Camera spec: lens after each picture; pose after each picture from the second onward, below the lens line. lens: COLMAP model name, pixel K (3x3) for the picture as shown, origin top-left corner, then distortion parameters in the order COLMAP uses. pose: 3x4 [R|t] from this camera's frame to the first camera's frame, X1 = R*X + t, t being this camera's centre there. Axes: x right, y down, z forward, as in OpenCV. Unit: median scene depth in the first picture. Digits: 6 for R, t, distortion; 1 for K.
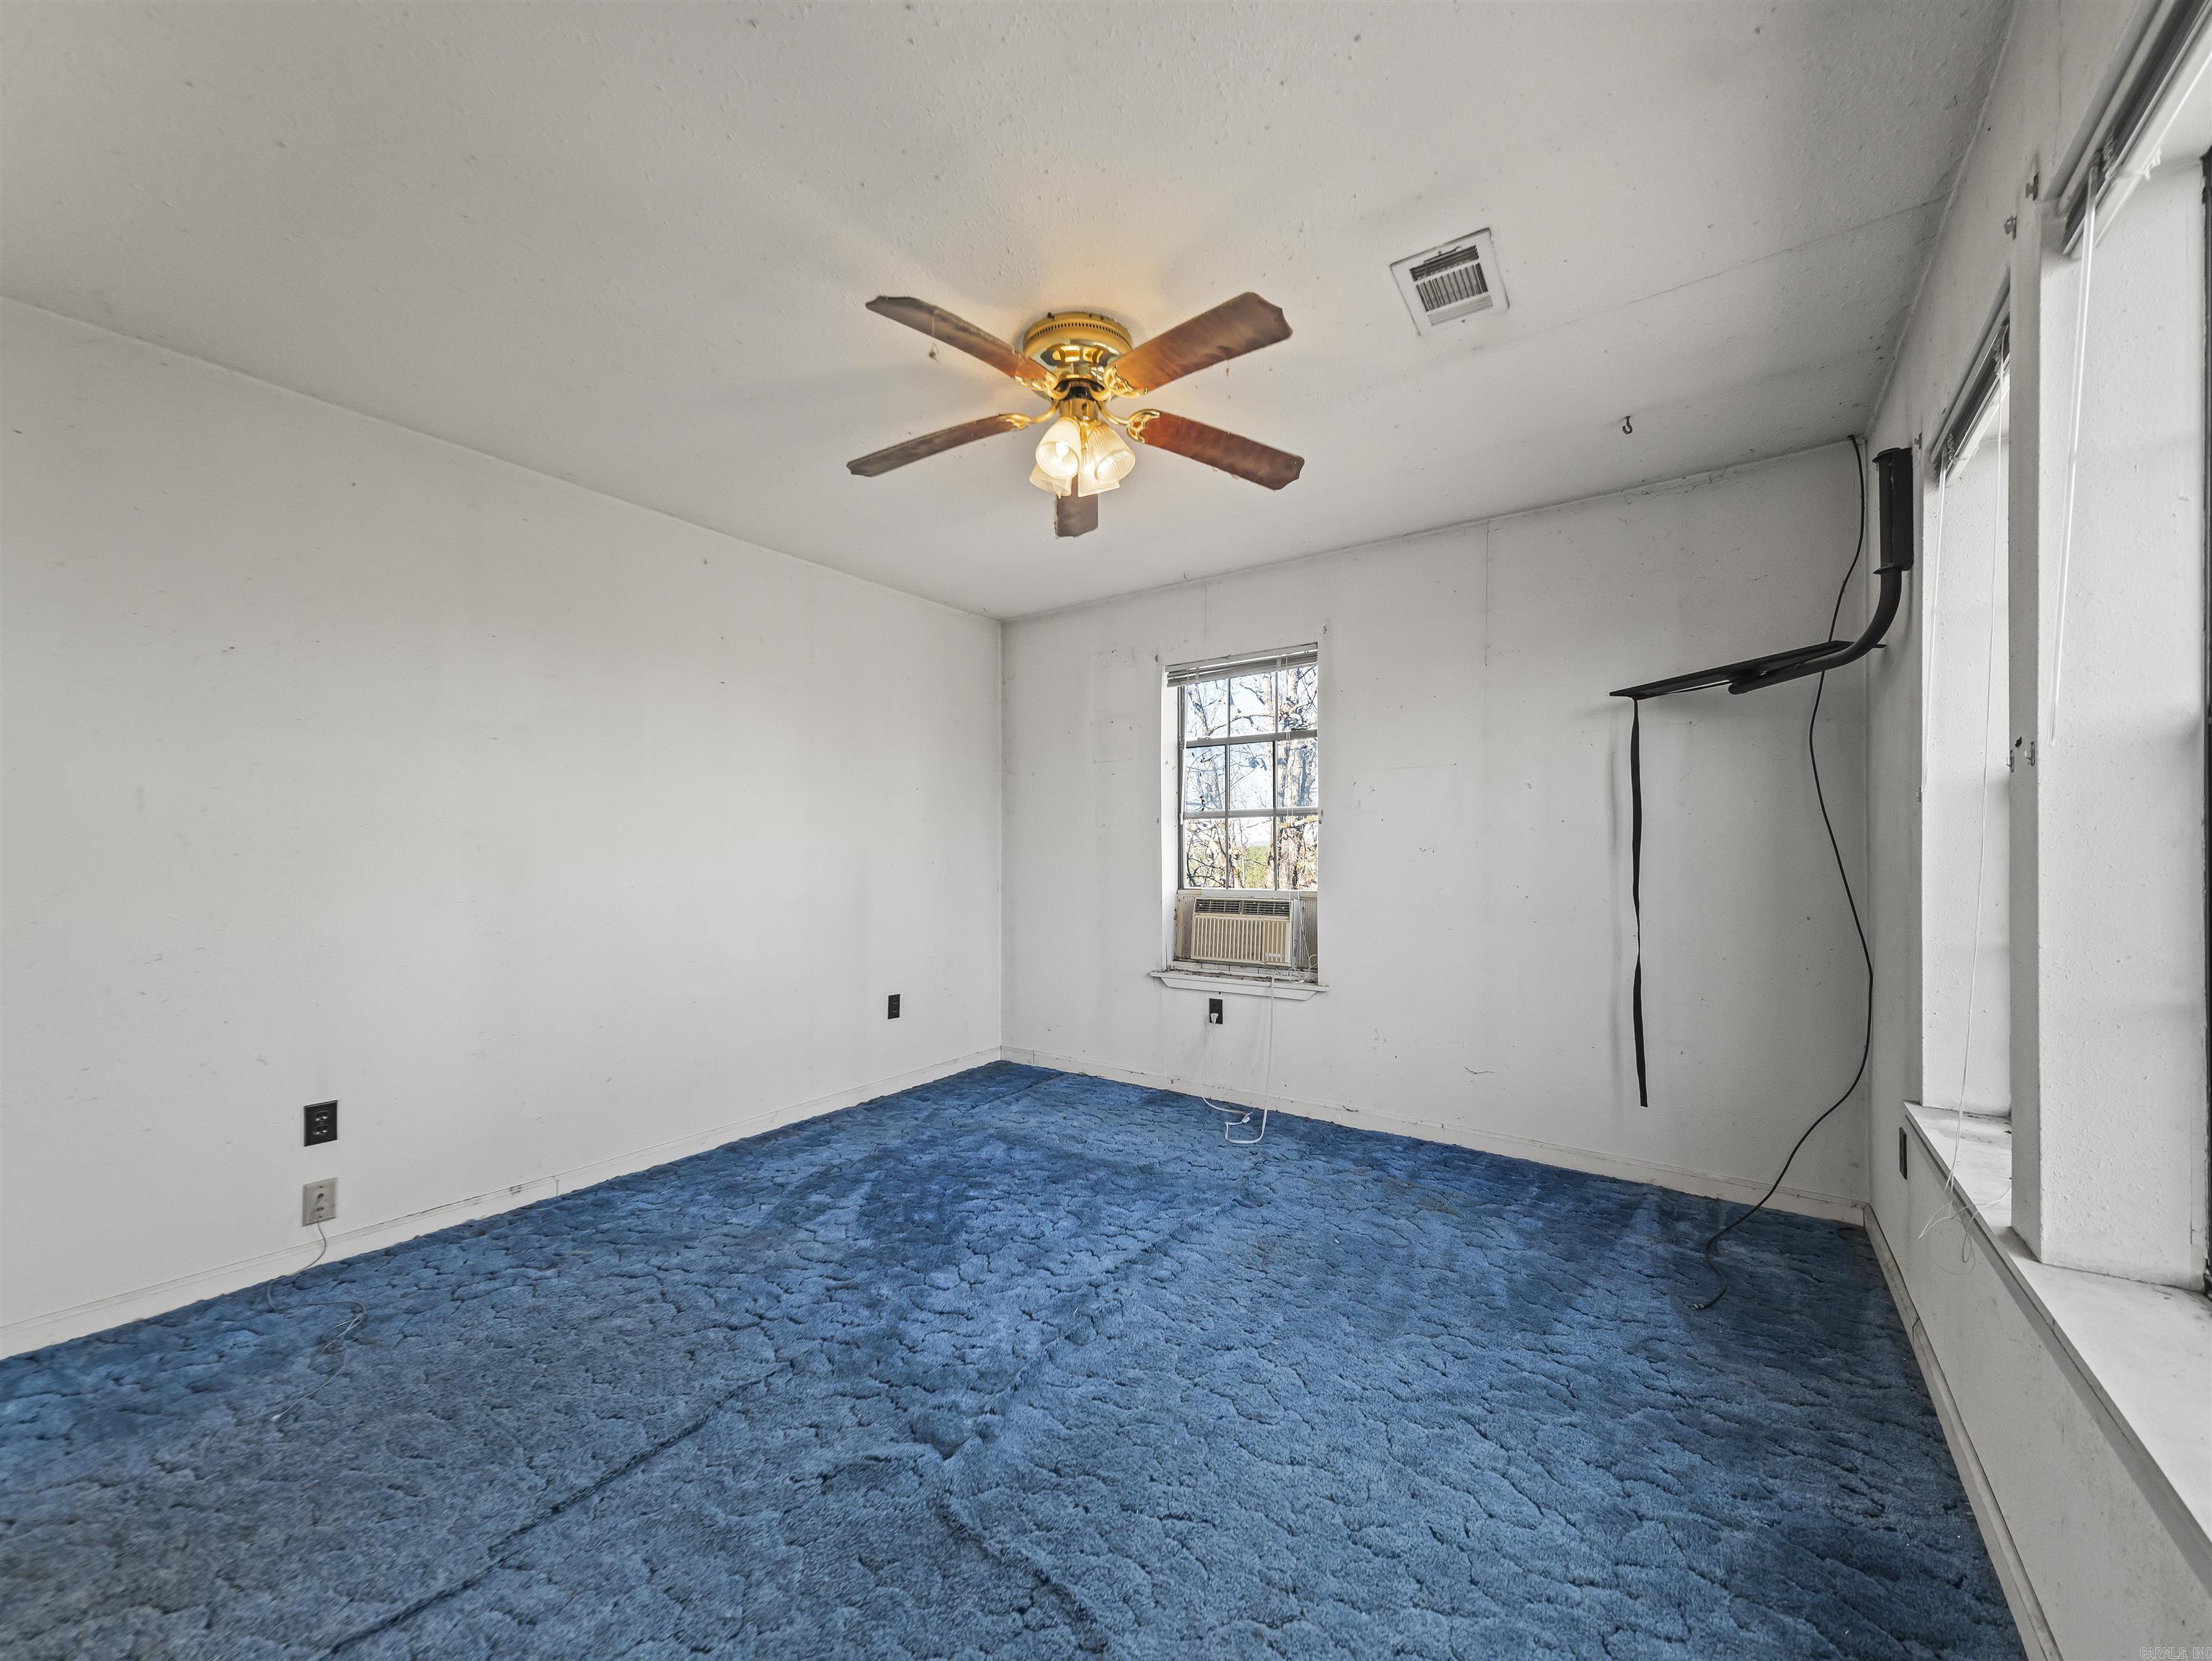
lens RADIAL K [[857.2, 0, 1105.9], [0, 857.2, 773.8], [0, 0, 1]] dist [0.051867, -0.010524]
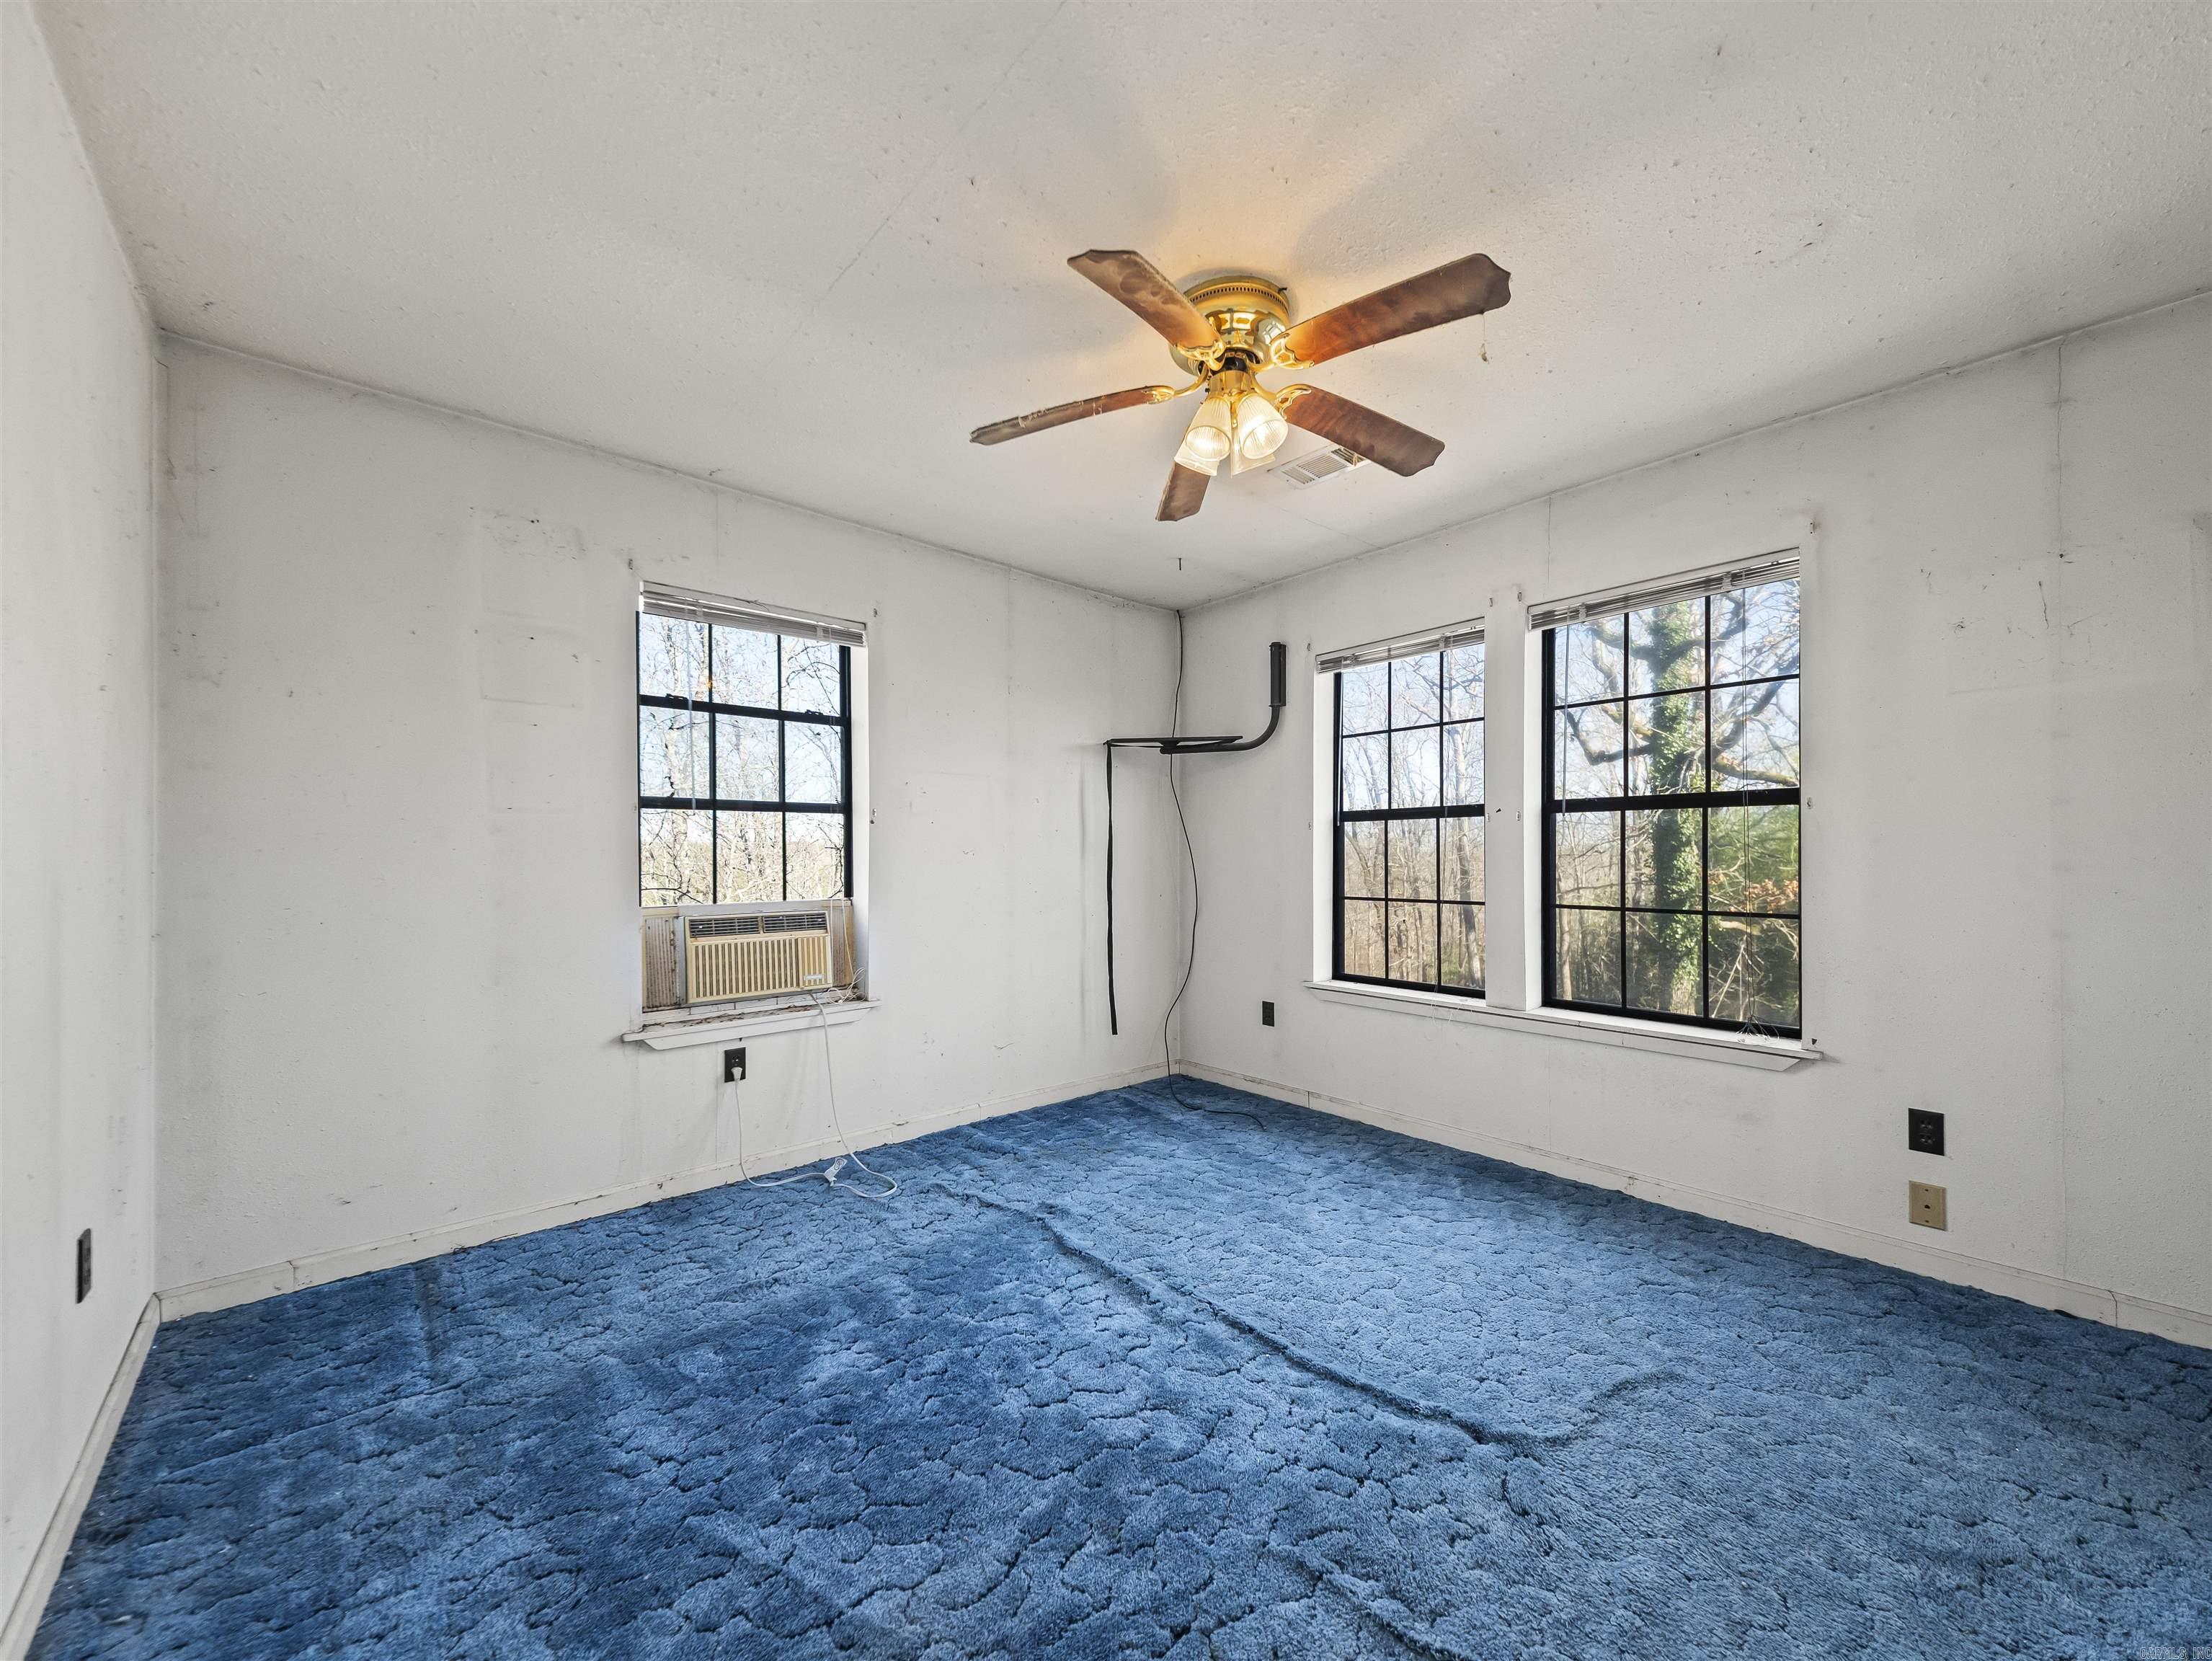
lens RADIAL K [[863.7, 0, 1115.3], [0, 863.7, 793.0], [0, 0, 1]] dist [0.063386, -0.022502]
pose [[0.222475, 0.075510, 0.972010, -0.593478], [-0.091745, 0.994193, -0.056235, 0.053855], [-0.970612, -0.076666, 0.228111, 0.544703]]
